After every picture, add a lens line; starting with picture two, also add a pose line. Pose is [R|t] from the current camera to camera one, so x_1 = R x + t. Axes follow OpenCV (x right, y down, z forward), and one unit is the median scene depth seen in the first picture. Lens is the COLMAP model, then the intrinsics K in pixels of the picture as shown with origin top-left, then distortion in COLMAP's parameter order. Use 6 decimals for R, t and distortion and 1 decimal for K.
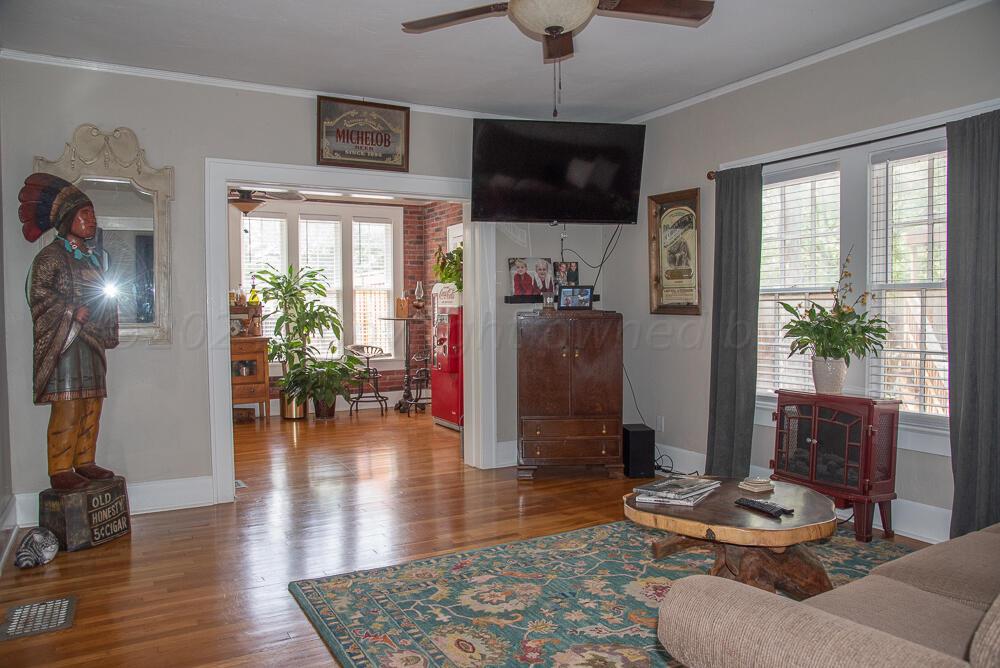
lens RADIAL K [[703.3, 0, 490.1], [0, 703.3, 335.9], [0, 0, 1]] dist [-0.080890, 0.036649]
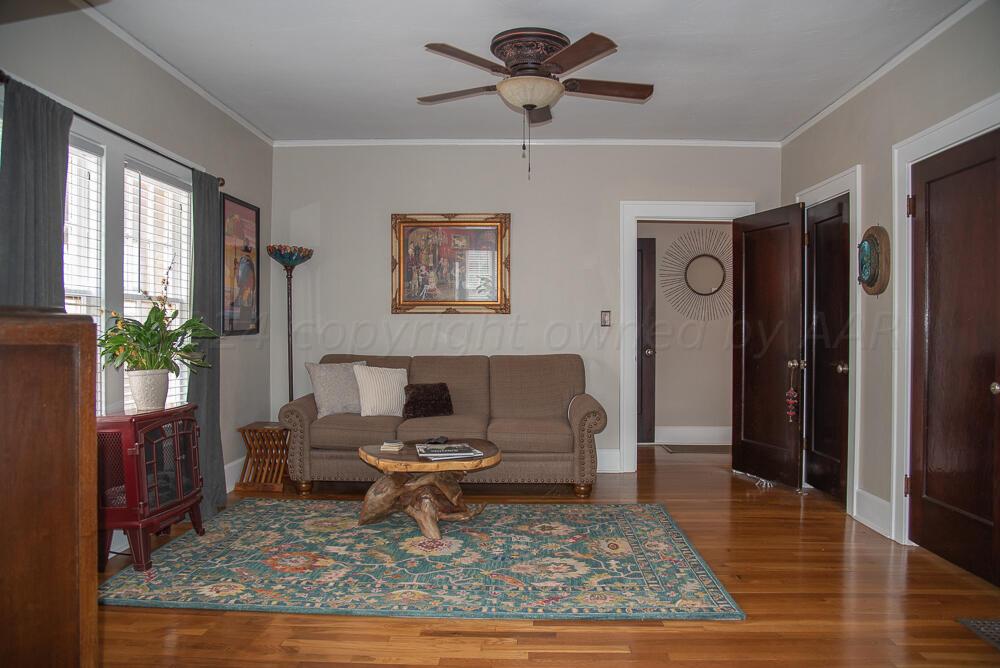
lens RADIAL K [[703.3, 0, 495.5], [0, 703.3, 332.5], [0, 0, 1]] dist [-0.080890, 0.036649]
pose [[-0.853672, 0.005850, 0.520778, -0.490570], [0.024560, 0.999277, 0.029035, -0.046812], [-0.520231, 0.037577, -0.853198, 1.953902]]
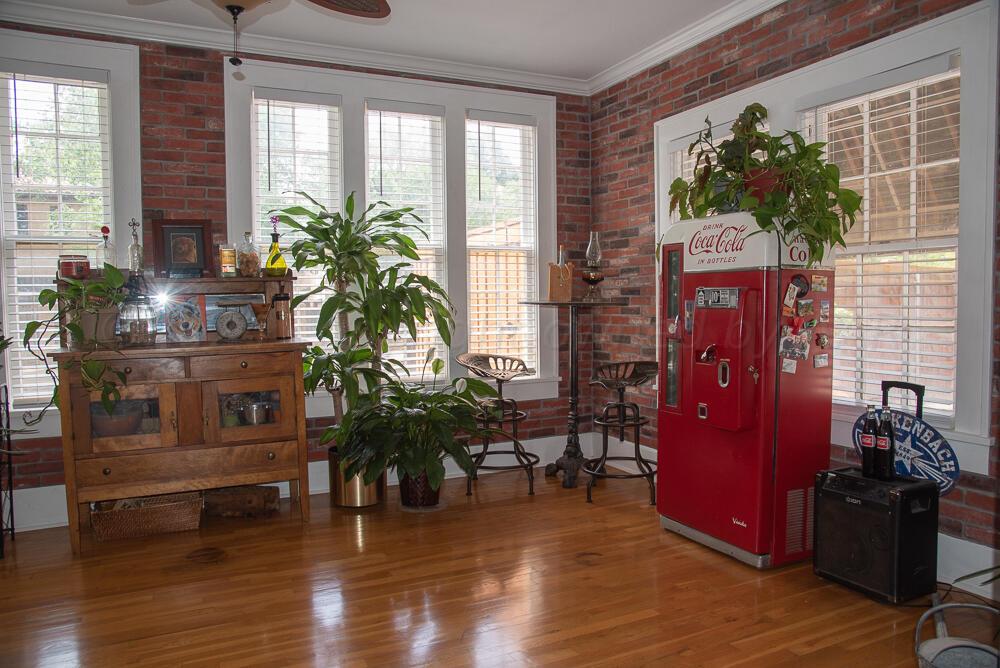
lens RADIAL K [[703.3, 0, 504.4], [0, 703.3, 340.0], [0, 0, 1]] dist [-0.080890, 0.036649]
pose [[0.998298, 0.000024, -0.058323, -0.147412], [0.001227, 0.999770, 0.021404, -0.009102], [0.058310, -0.021439, 0.998068, 0.511416]]
